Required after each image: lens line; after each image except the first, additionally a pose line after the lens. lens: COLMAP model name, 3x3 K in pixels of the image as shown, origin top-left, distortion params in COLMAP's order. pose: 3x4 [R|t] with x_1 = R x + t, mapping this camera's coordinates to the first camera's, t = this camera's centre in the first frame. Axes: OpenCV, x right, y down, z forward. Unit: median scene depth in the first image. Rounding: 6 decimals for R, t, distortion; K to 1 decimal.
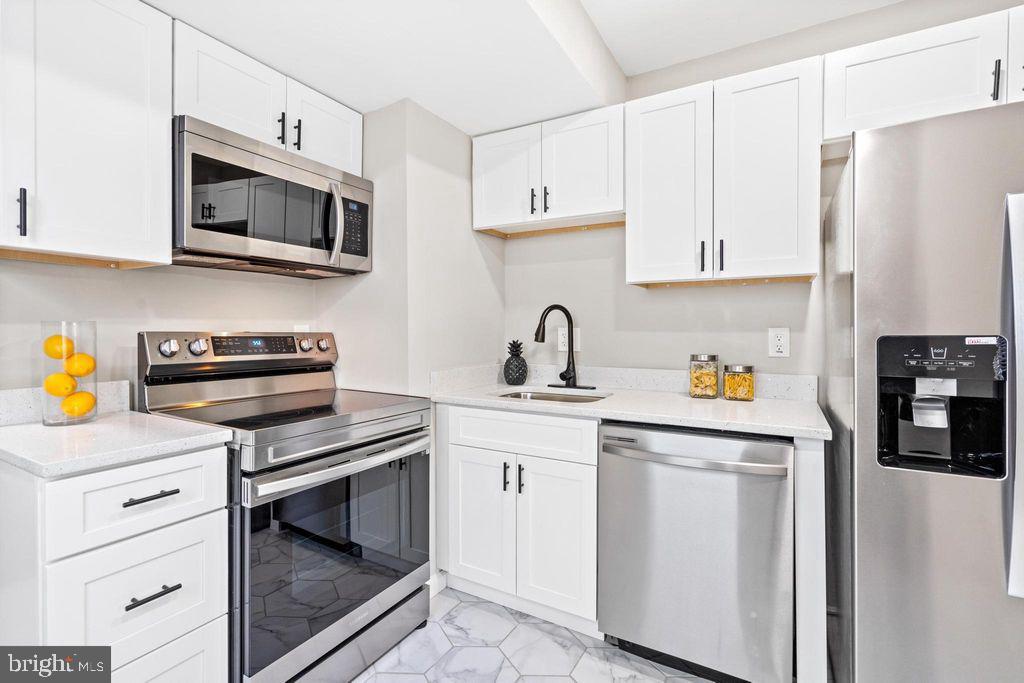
lens RADIAL K [[470.3, 0, 505.4], [0, 470.3, 340.9], [0, 0, 1]] dist [-0.000083, -0.000140]
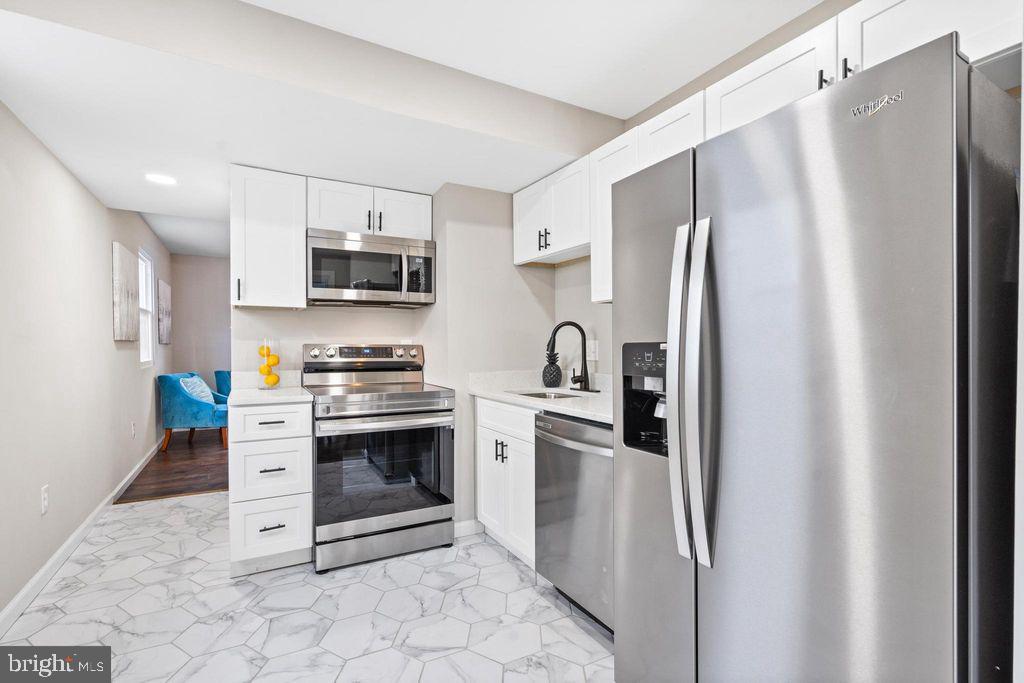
lens RADIAL K [[475.5, 0, 510.2], [0, 475.5, 359.5], [0, 0, 1]] dist [-0.002563, -0.000339]
pose [[0.857342, 0.012693, -0.514590, 0.727882], [-0.010320, 0.999919, 0.007470, 0.016316], [0.514643, -0.001094, 0.857404, -0.155491]]
